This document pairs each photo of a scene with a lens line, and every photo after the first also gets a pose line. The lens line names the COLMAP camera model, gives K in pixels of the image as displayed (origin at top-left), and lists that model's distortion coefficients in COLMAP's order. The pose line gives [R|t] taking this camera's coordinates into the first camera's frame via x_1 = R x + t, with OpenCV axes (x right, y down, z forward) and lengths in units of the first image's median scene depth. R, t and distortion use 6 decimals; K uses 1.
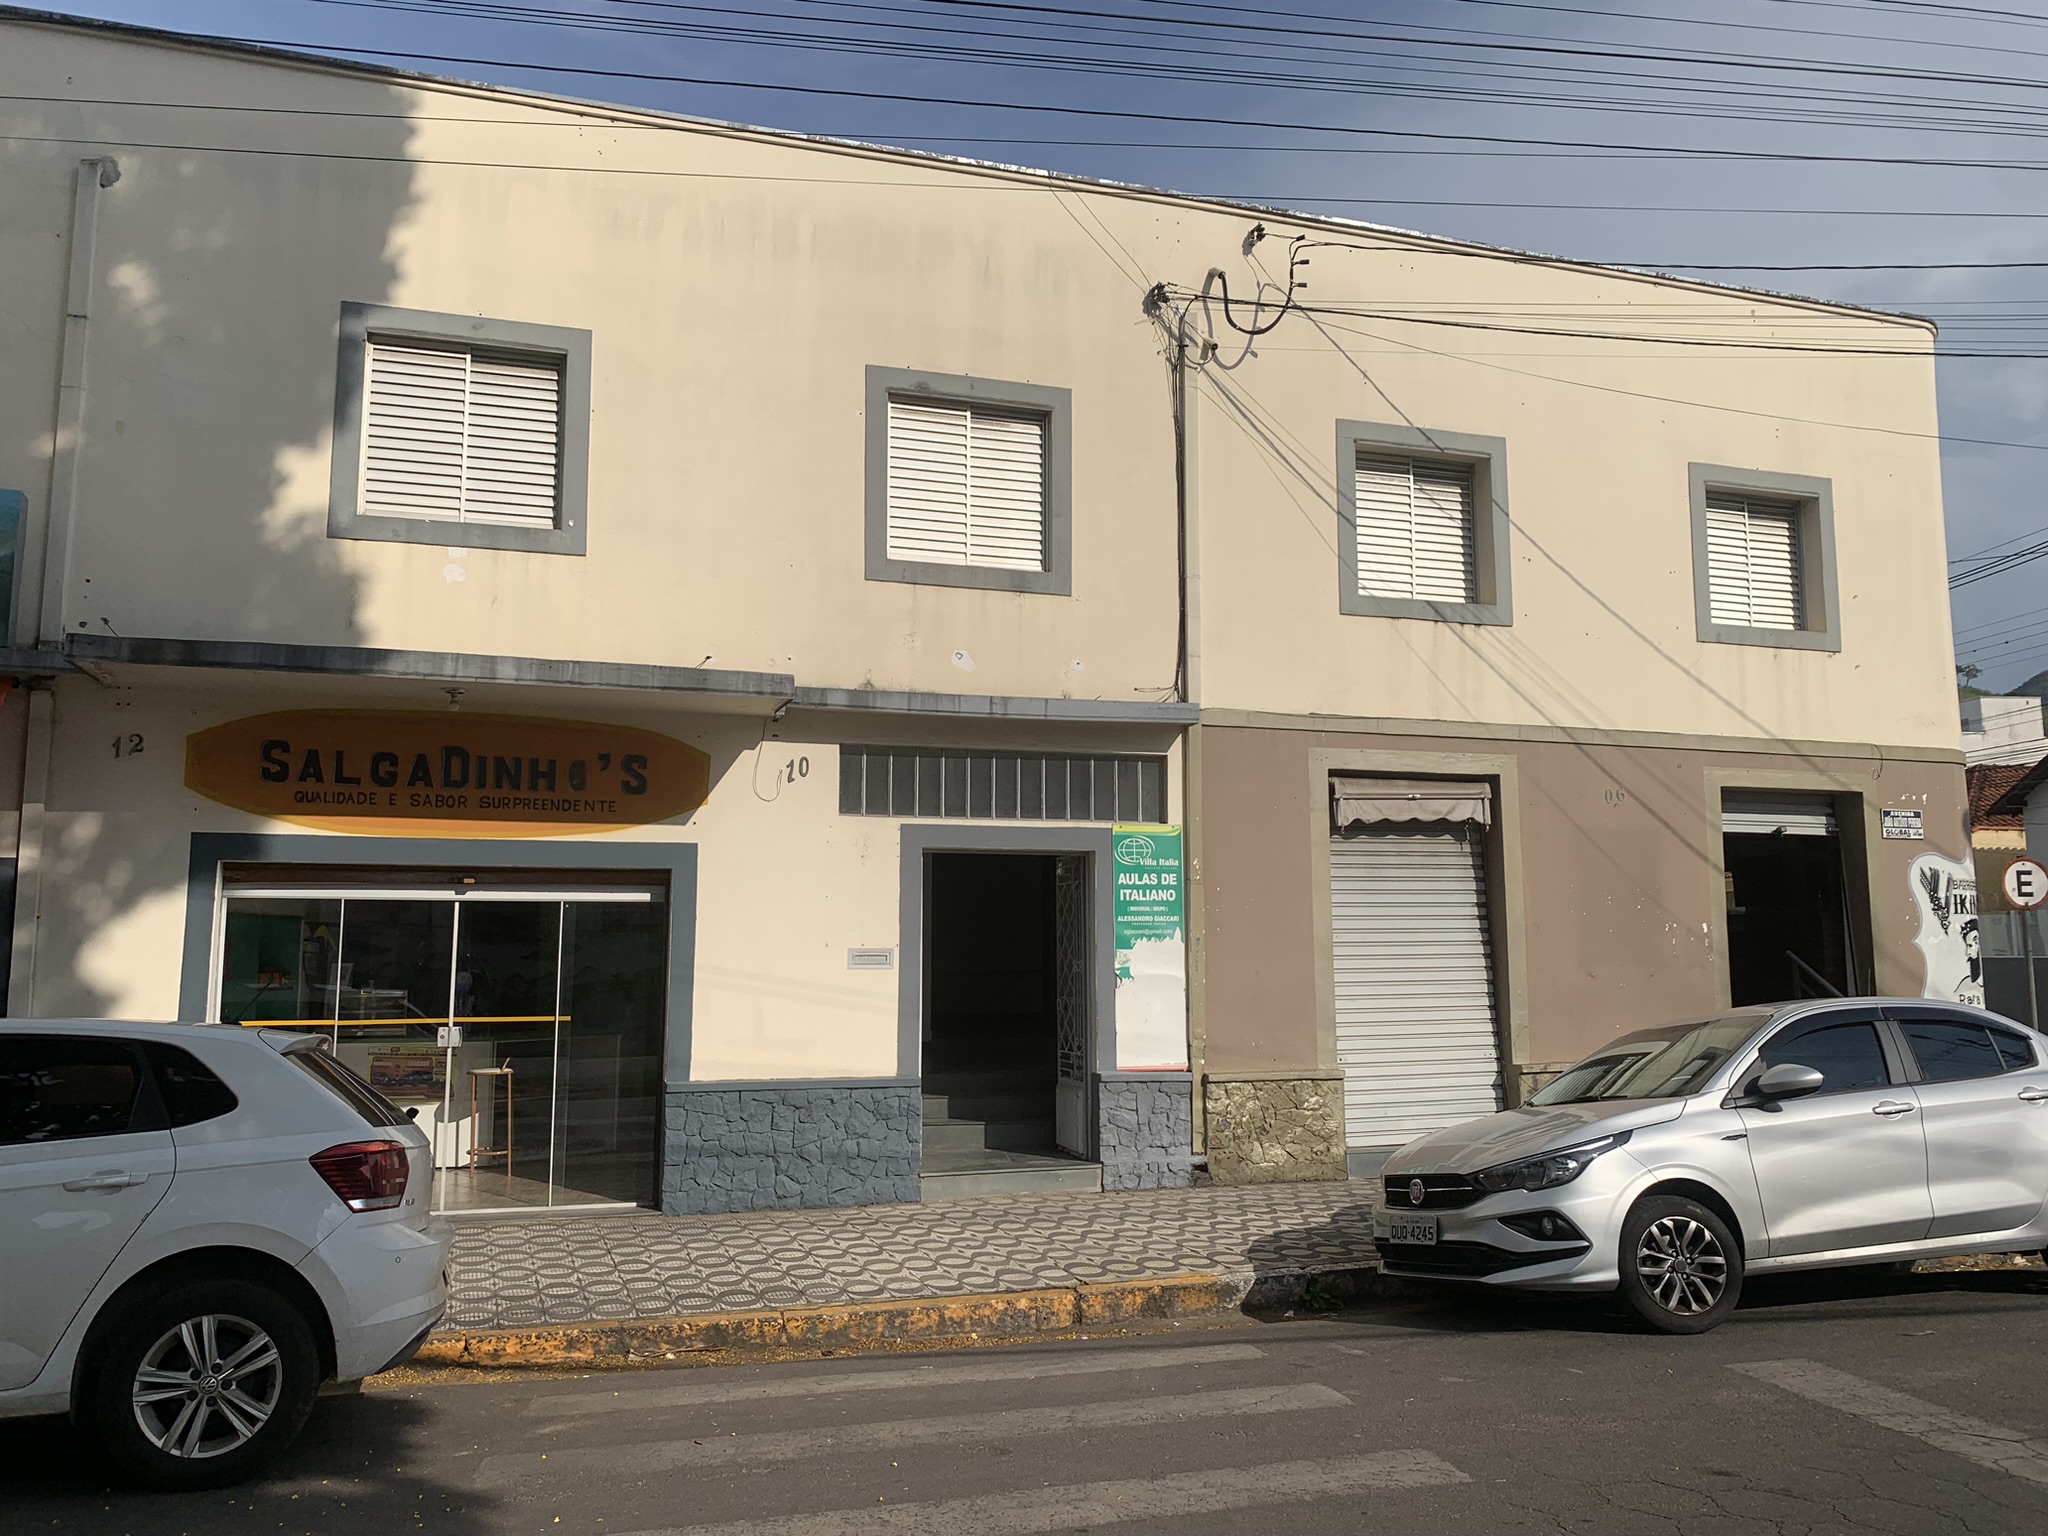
lens RADIAL K [[1582.6, 0, 1131.5], [0, 1582.6, 773.3], [0, 0, 1]] dist [-0.003040, -0.032280]
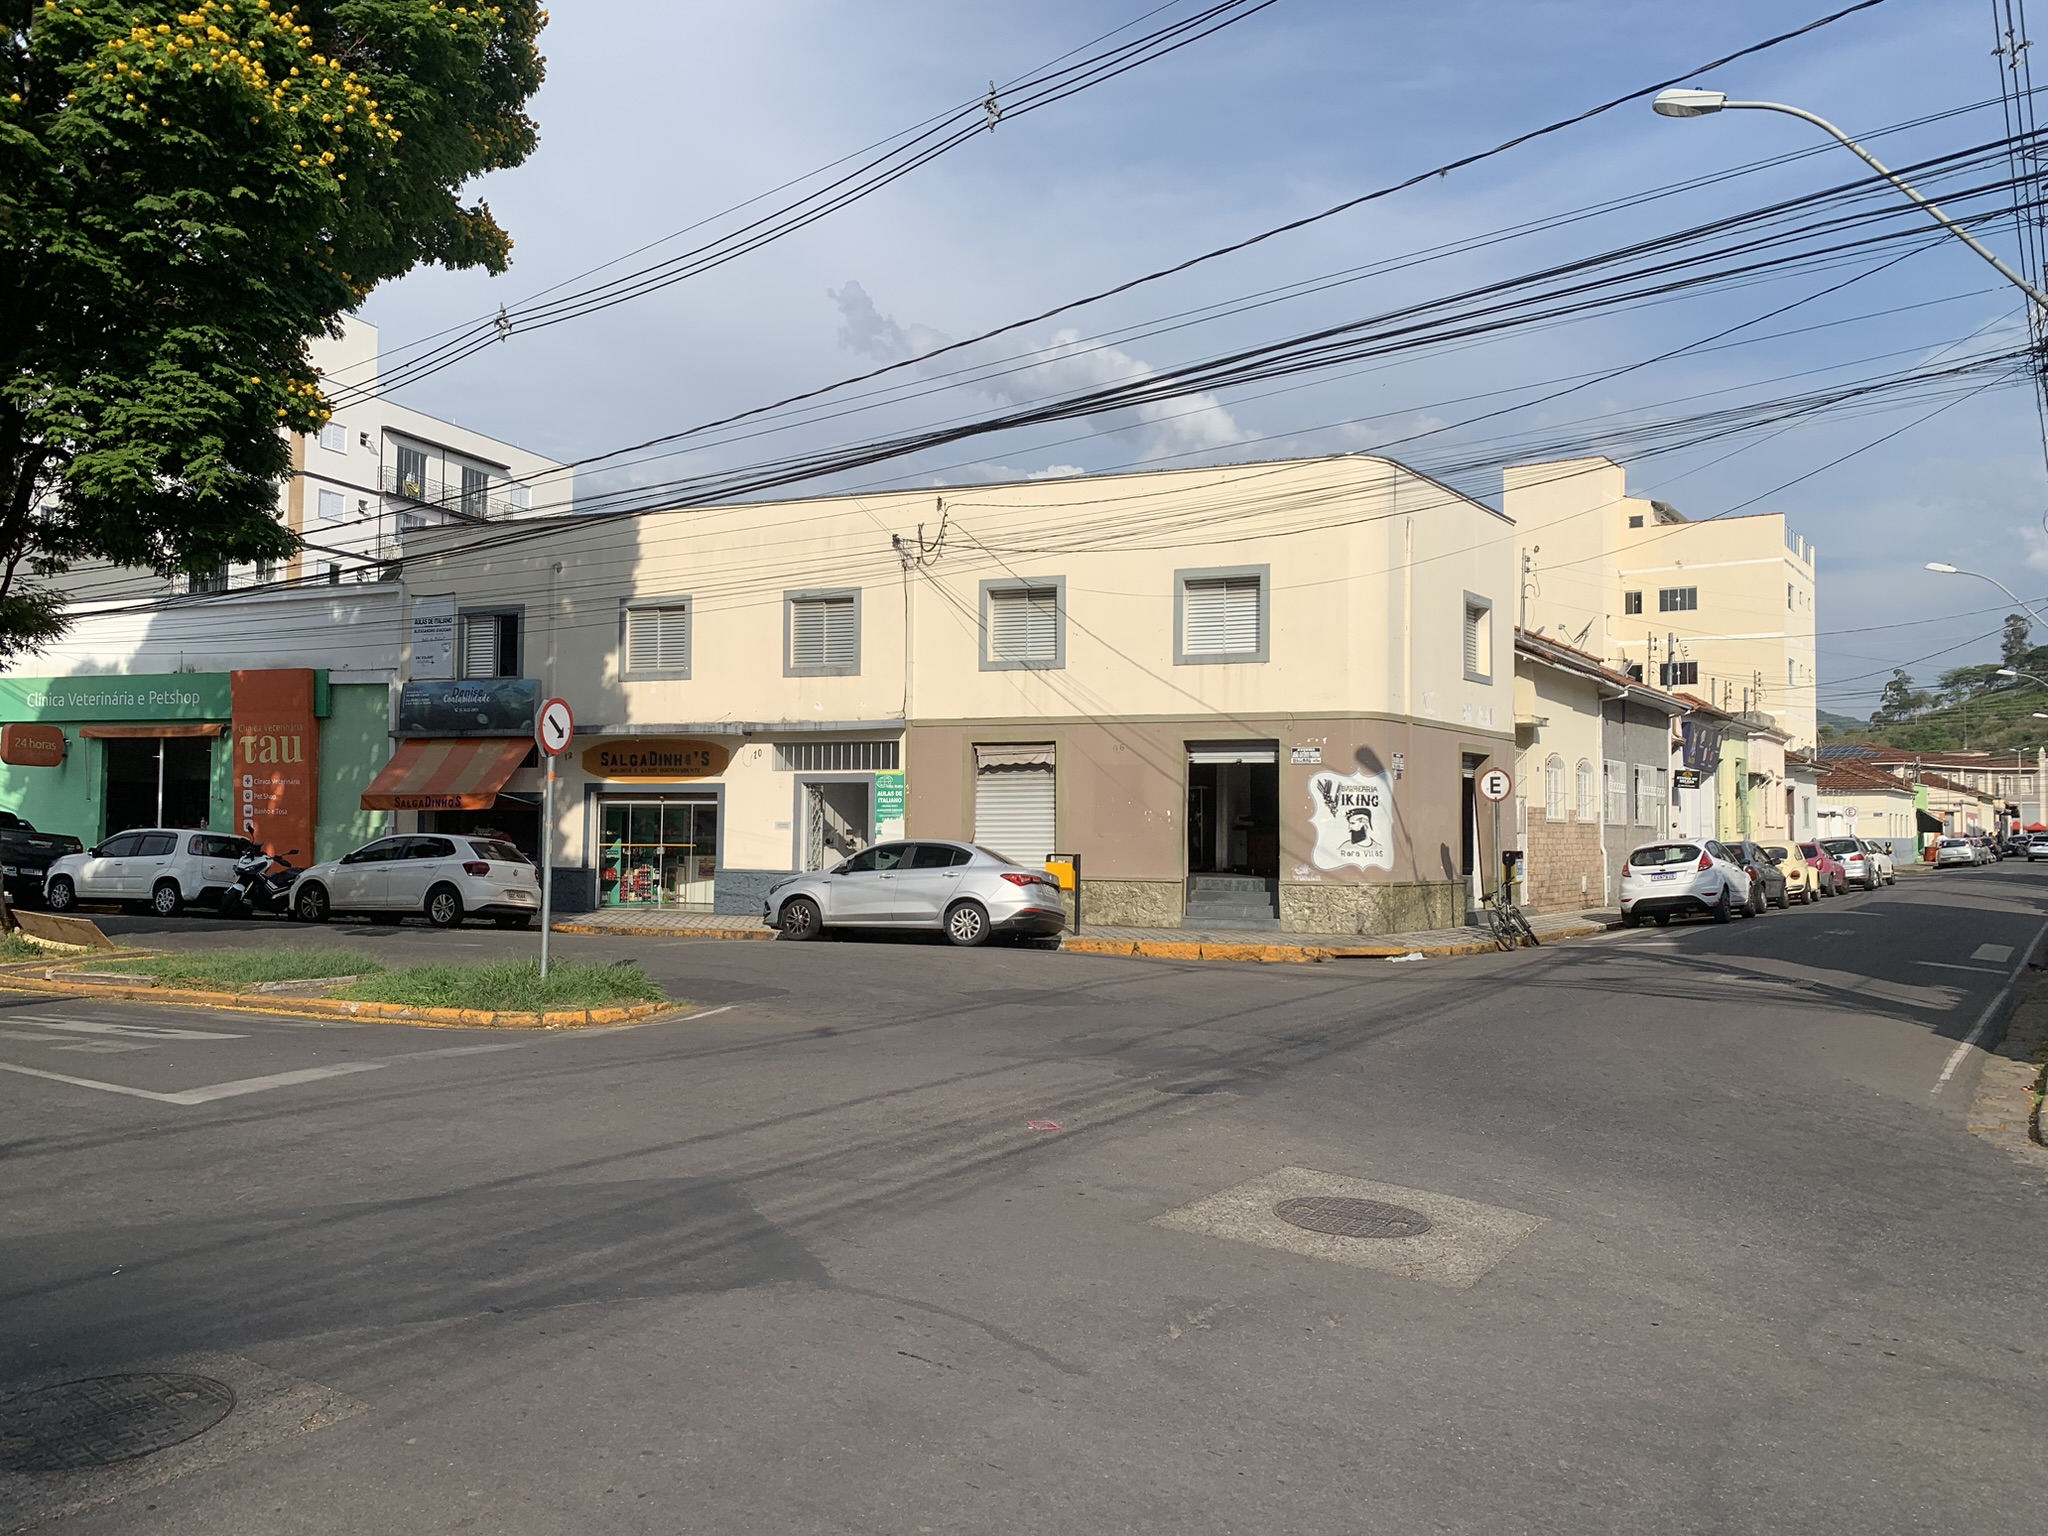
lens RADIAL K [[1582.6, 0, 1131.5], [0, 1582.6, 773.3], [0, 0, 1]] dist [-0.003040, -0.032280]
pose [[0.801127, -0.014942, -0.598308, 1.752278], [0.060169, 0.996634, 0.055676, -0.075048], [0.595463, -0.080603, 0.799329, -0.698682]]
